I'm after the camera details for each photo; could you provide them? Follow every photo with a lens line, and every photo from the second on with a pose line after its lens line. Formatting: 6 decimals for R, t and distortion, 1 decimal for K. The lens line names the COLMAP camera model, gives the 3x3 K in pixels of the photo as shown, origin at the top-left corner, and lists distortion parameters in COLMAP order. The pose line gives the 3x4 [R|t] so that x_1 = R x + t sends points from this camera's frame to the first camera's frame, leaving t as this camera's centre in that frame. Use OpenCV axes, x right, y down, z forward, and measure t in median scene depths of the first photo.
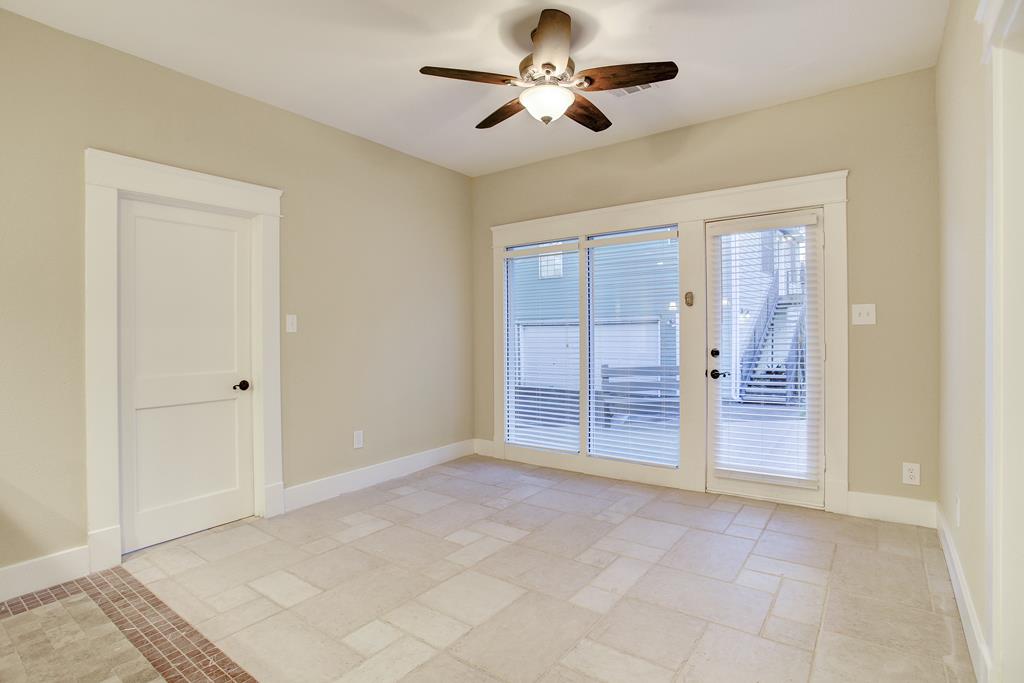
lens RADIAL K [[527.0, 0, 509.8], [0, 527.0, 330.1], [0, 0, 1]] dist [-0.067517, 0.032603]
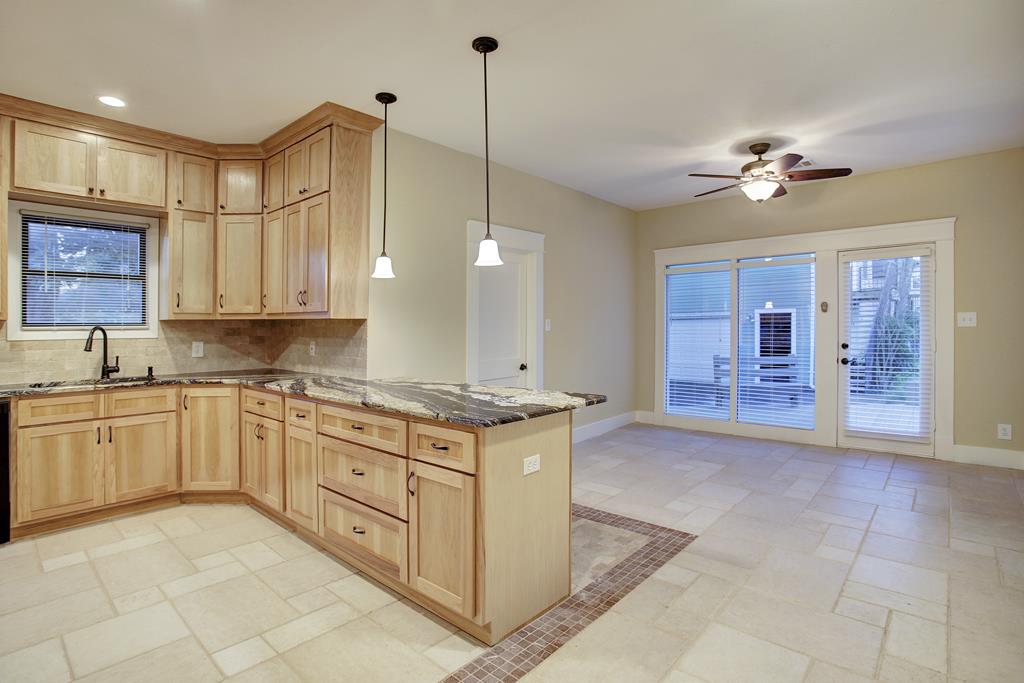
lens RADIAL K [[511.8, 0, 495.3], [0, 511.8, 326.4], [0, 0, 1]] dist [-0.071628, 0.032920]
pose [[0.993000, -0.000016, -0.118118, -0.430018], [0.000956, 0.999968, 0.007905, -0.022953], [0.118114, -0.007962, 0.992968, -0.486370]]
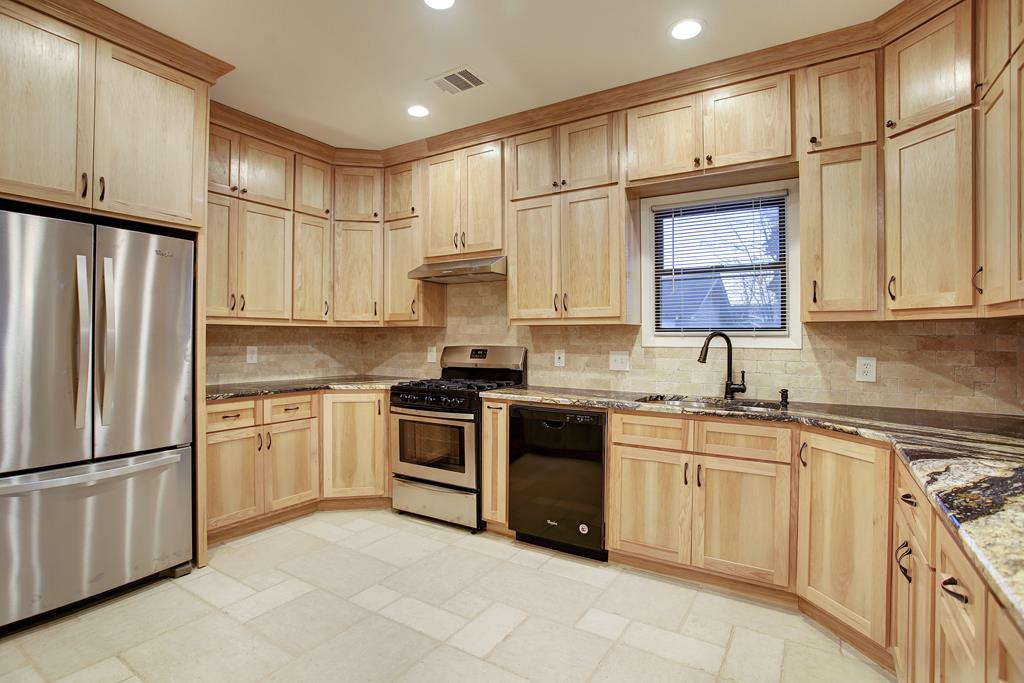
lens RADIAL K [[497.8, 0, 505.6], [0, 497.8, 330.5], [0, 0, 1]] dist [-0.060745, 0.028922]
pose [[0.062354, -0.003818, -0.998047, -0.594540], [0.001847, 0.999991, -0.003710, -0.015255], [0.998052, -0.001613, 0.062360, 0.066591]]
